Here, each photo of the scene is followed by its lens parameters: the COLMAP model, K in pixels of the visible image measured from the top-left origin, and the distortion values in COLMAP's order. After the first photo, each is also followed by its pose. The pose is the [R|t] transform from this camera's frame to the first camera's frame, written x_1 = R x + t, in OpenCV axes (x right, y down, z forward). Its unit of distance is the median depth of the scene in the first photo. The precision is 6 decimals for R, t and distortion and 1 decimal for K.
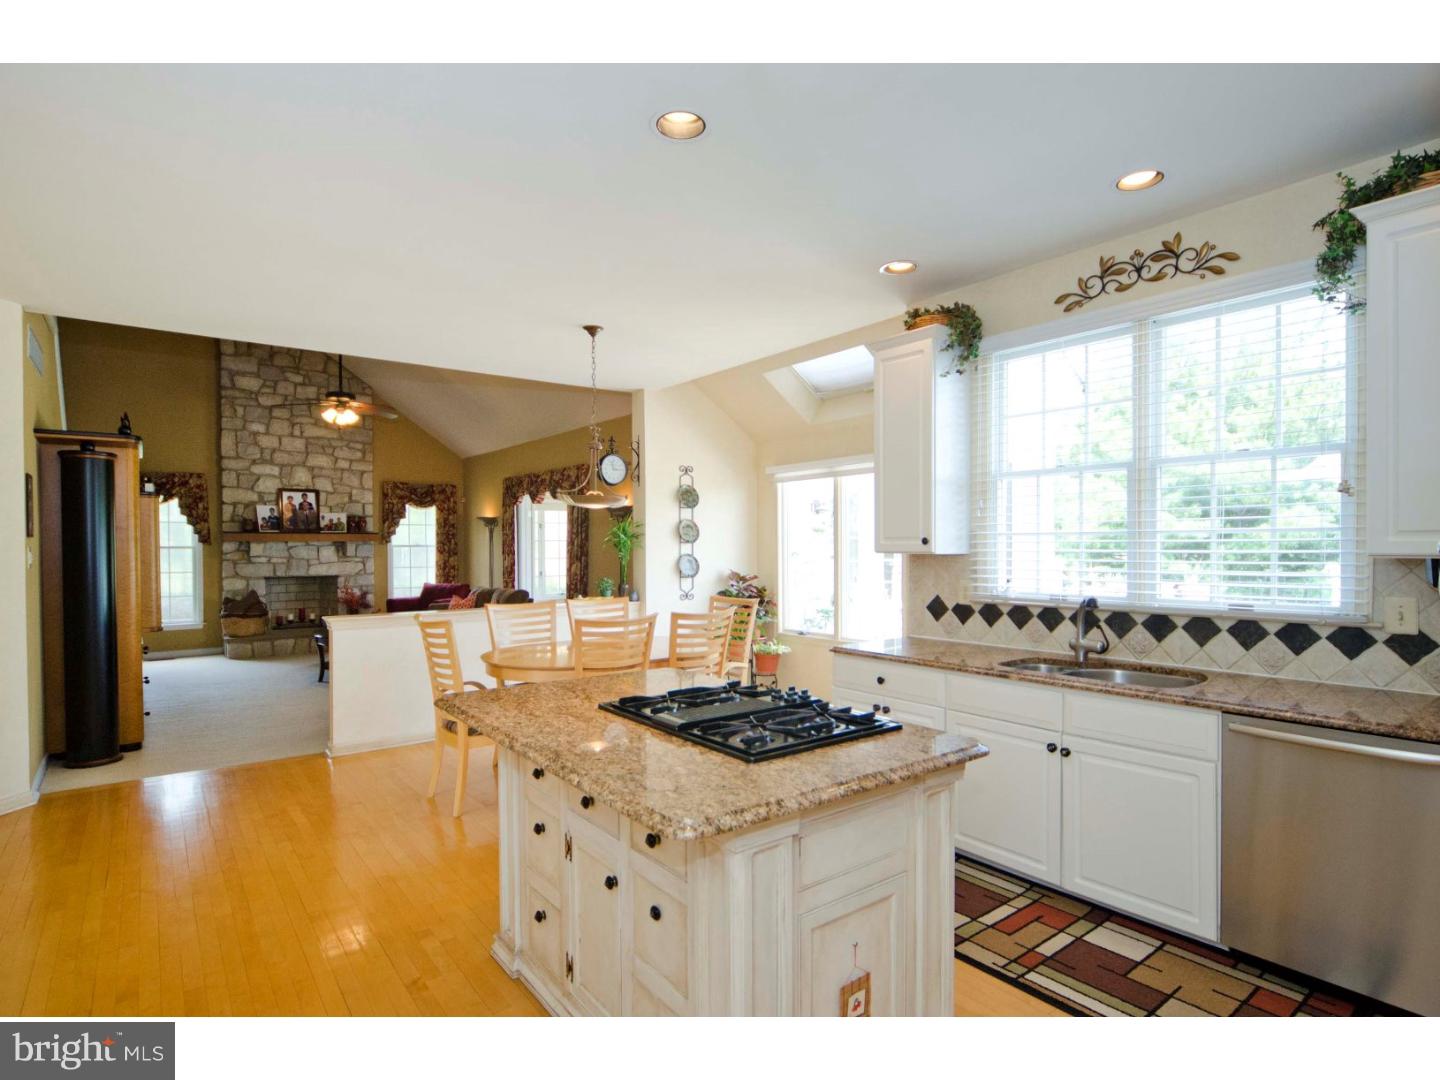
lens RADIAL K [[772.8, 0, 719.0], [0, 772.8, 555.0], [0, 0, 1]] dist [0.004755, 0.000415]
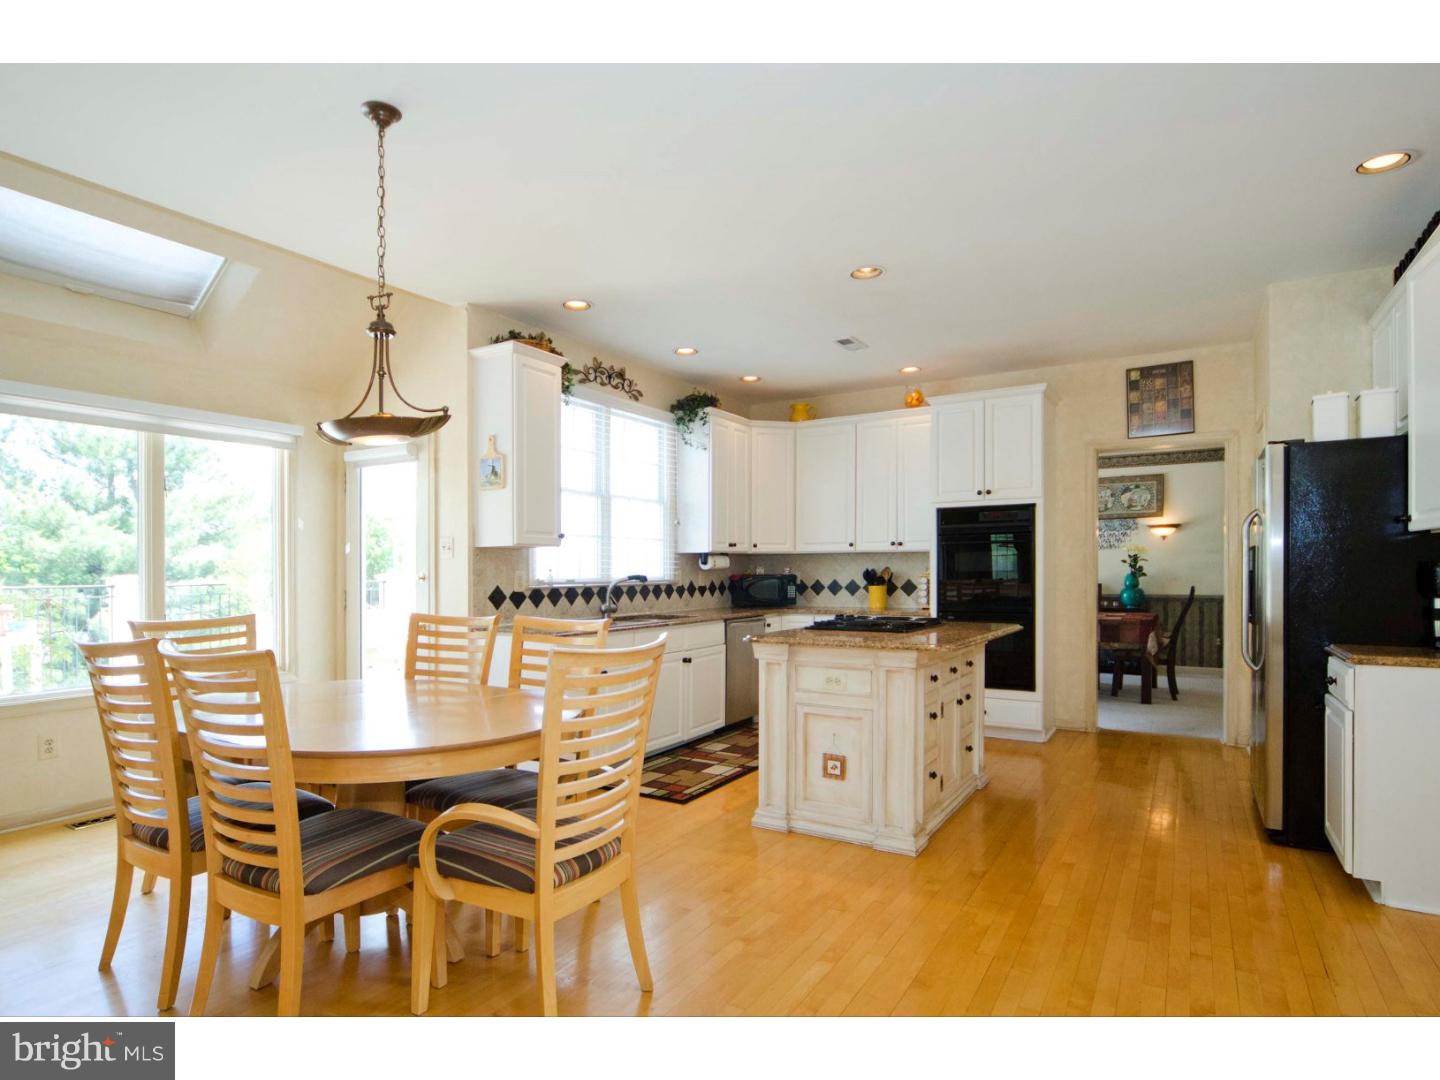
lens RADIAL K [[772.8, 0, 732.3], [0, 772.8, 562.8], [0, 0, 1]] dist [0.004755, 0.000415]
pose [[-0.365584, -0.006996, 0.930752, -0.984861], [-0.005218, 0.999971, 0.005466, 0.012730], [-0.930764, -0.002858, -0.365610, 1.238468]]
